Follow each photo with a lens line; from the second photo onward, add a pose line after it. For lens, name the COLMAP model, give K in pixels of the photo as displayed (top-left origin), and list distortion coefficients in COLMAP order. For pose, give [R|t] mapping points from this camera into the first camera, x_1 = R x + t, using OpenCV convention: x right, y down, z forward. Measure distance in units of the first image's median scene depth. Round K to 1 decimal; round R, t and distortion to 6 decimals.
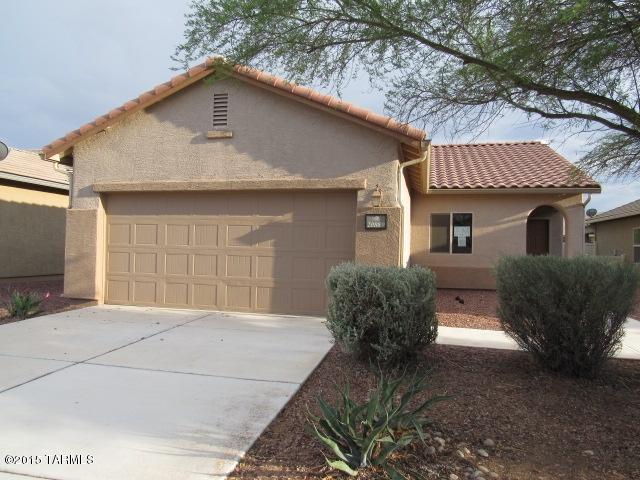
lens RADIAL K [[458.1, 0, 320.0], [0, 458.1, 240.0], [0, 0, 1]] dist [-0.026314, 0.005059]
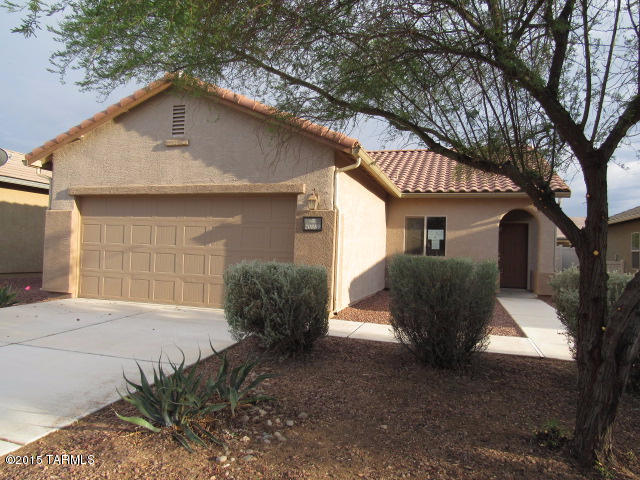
lens RADIAL K [[458.1, 0, 320.0], [0, 458.1, 240.0], [0, 0, 1]] dist [-0.026314, 0.005059]
pose [[0.997958, 0.009854, -0.063106, 0.189363], [-0.010224, 0.999932, -0.005547, 0.003037], [0.063047, 0.006181, 0.997991, -0.059501]]
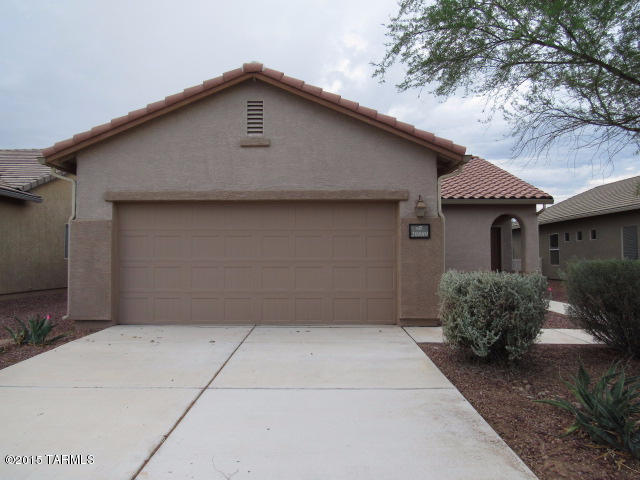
lens RADIAL K [[458.1, 0, 320.0], [0, 458.1, 240.0], [0, 0, 1]] dist [-0.026314, 0.005059]
pose [[0.975000, -0.013234, 0.221812, -0.304165], [0.017509, 0.999697, -0.017318, -0.005087], [-0.221515, 0.020769, 0.974936, 0.027861]]
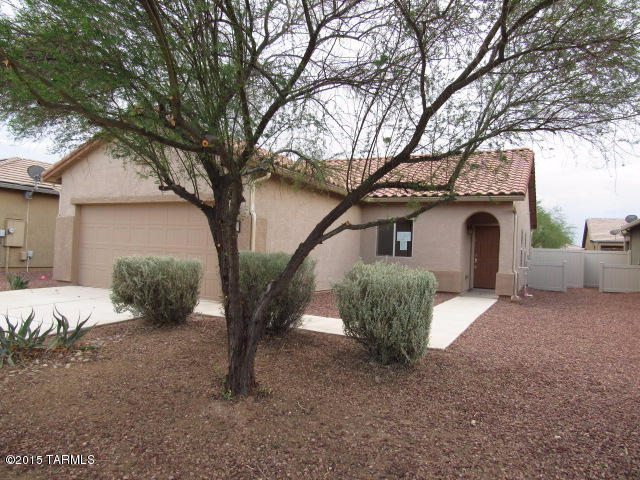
lens RADIAL K [[458.1, 0, 320.0], [0, 458.1, 240.0], [0, 0, 1]] dist [-0.026314, 0.005059]
pose [[0.971044, 0.013346, -0.238526, 0.608692], [-0.016158, 0.999821, -0.009836, 0.006427], [0.238352, 0.013405, 0.971086, -0.173330]]
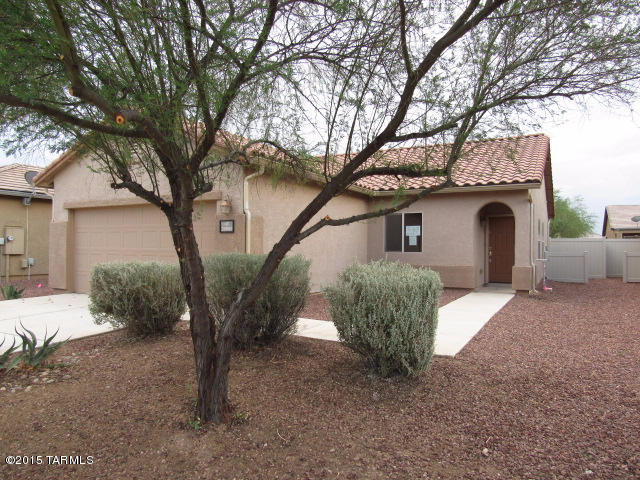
lens RADIAL K [[458.1, 0, 320.0], [0, 458.1, 240.0], [0, 0, 1]] dist [-0.026314, 0.005059]
pose [[0.962777, -0.016953, -0.269764, 0.625354], [0.016727, 0.999855, -0.003137, 0.003445], [0.269778, -0.001492, 0.962921, -0.088021]]
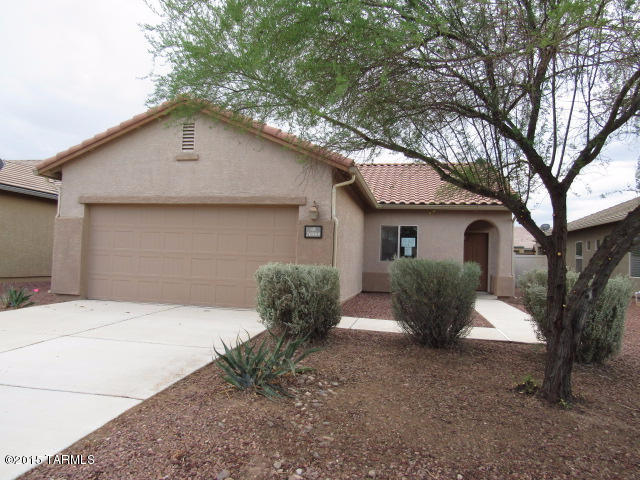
lens RADIAL K [[458.1, 0, 320.0], [0, 458.1, 240.0], [0, 0, 1]] dist [-0.026314, 0.005059]
pose [[0.999475, 0.014459, 0.028998, 0.096180], [-0.013766, 0.999618, -0.023974, 0.009865], [-0.029333, 0.023562, 0.999292, -0.200142]]
